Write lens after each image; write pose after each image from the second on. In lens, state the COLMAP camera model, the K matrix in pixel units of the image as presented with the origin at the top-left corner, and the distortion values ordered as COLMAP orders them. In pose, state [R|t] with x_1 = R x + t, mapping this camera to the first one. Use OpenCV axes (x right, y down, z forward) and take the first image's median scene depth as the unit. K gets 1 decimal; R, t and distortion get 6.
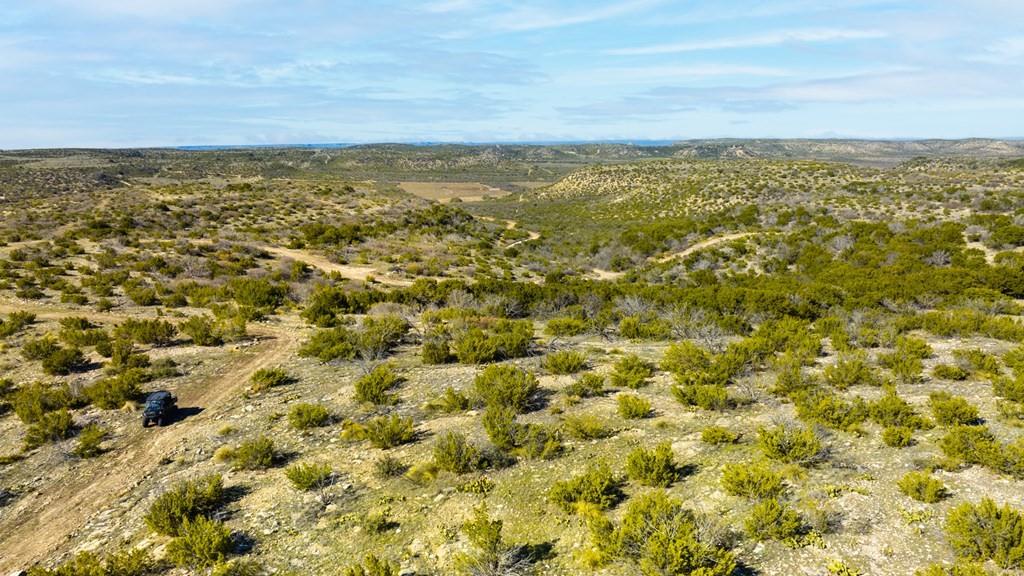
lens RADIAL K [[722.6, 0, 512.0], [0, 722.6, 288.0], [0, 0, 1]] dist [-0.000795, 0.004129]
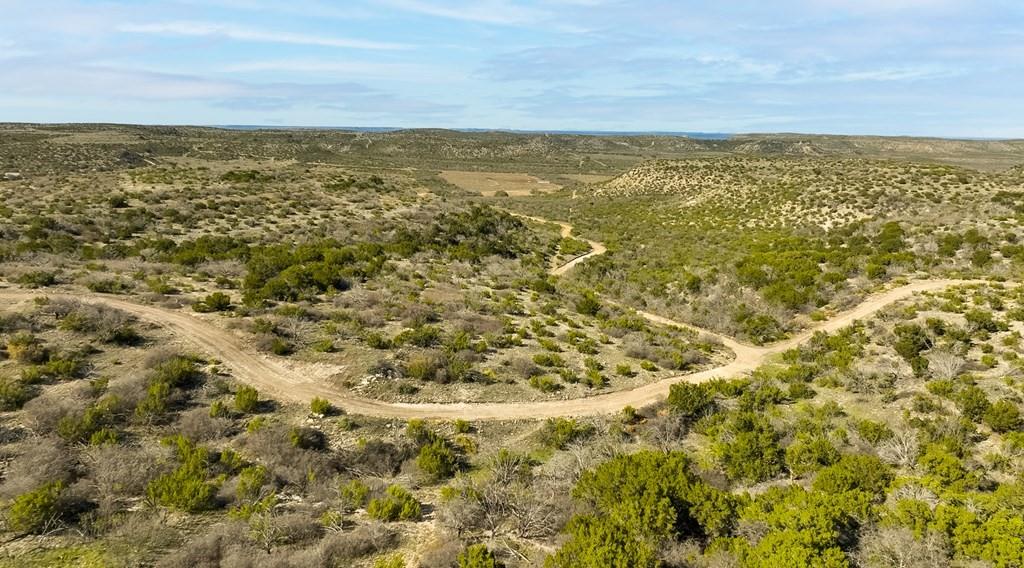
lens RADIAL K [[727.4, 0, 512.0], [0, 727.4, 284.0], [0, 0, 1]] dist [0.017882, 0.002180]
pose [[0.997545, 0.040974, -0.056789, -0.010216], [-0.040483, 0.999132, 0.009776, -0.023255], [0.057140, -0.007453, 0.998338, 0.118570]]
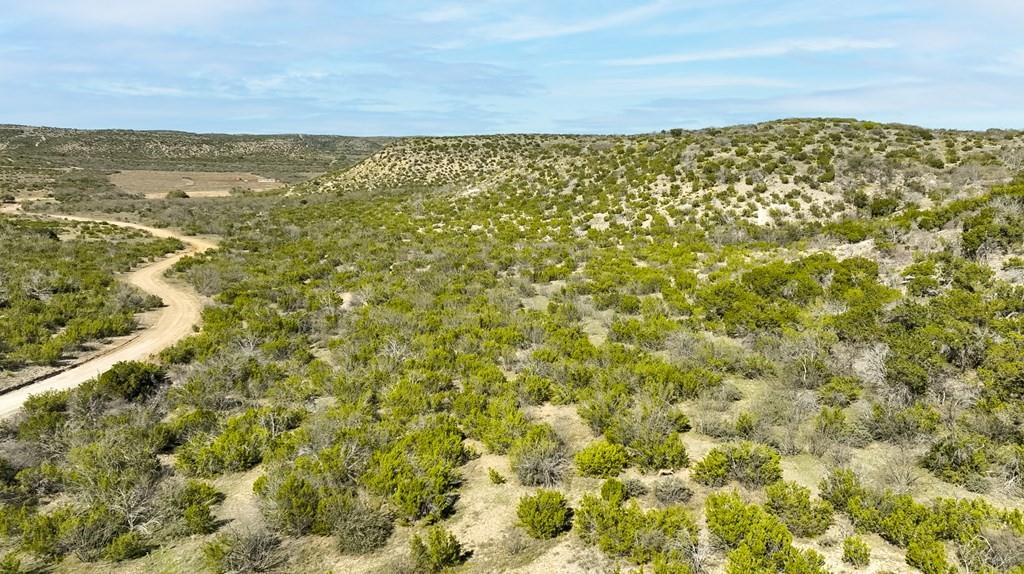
lens RADIAL K [[722.6, 0, 512.0], [0, 722.6, 287.0], [0, 0, 1]] dist [-0.000795, 0.004129]
pose [[0.971103, -0.025047, 0.237344, 0.052992], [0.026150, 0.999657, -0.001500, -0.051883], [-0.237225, 0.007663, 0.971425, 0.482748]]
